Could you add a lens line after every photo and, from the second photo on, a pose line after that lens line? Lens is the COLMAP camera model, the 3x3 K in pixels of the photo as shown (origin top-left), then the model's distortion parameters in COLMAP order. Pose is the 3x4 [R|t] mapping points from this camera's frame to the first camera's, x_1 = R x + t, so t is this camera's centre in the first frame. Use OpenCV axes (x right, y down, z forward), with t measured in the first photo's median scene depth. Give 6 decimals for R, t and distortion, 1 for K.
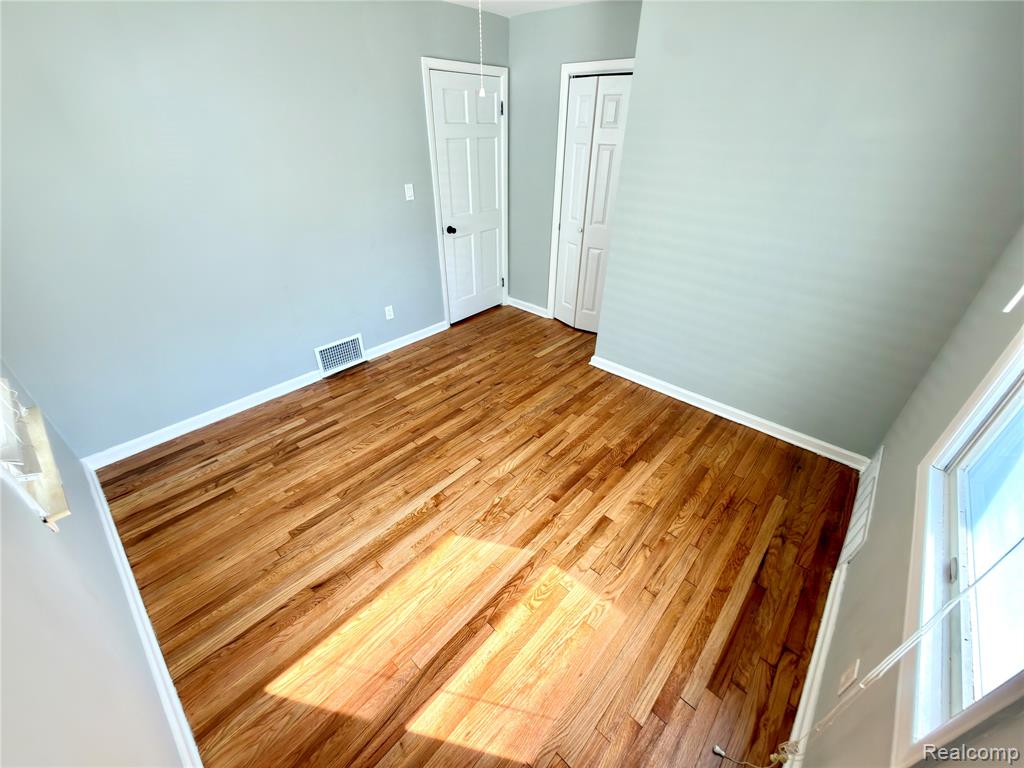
lens RADIAL K [[407.8, 0, 509.1], [0, 407.8, 385.9], [0, 0, 1]] dist [-0.001777, -0.000279]
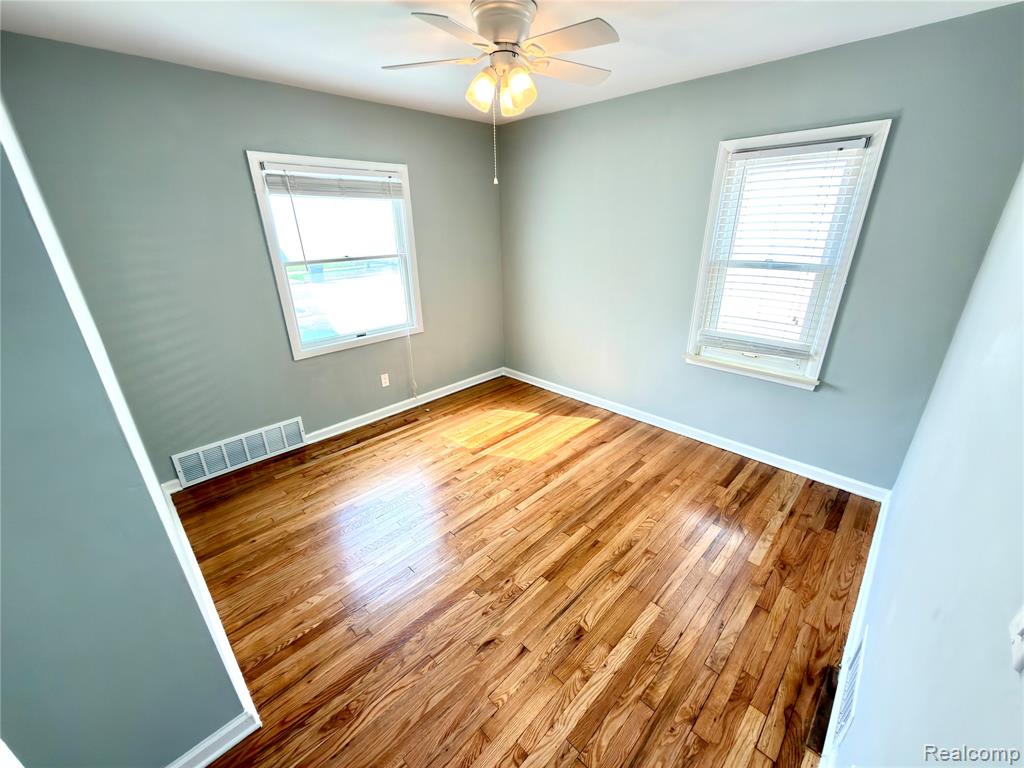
lens RADIAL K [[407.8, 0, 505.4], [0, 407.8, 387.2], [0, 0, 1]] dist [-0.001777, -0.000279]
pose [[-0.998362, -0.020178, 0.053531, -0.097887], [0.032363, 0.572385, 0.819346, -0.856213], [-0.047173, 0.819736, -0.570795, 1.396186]]
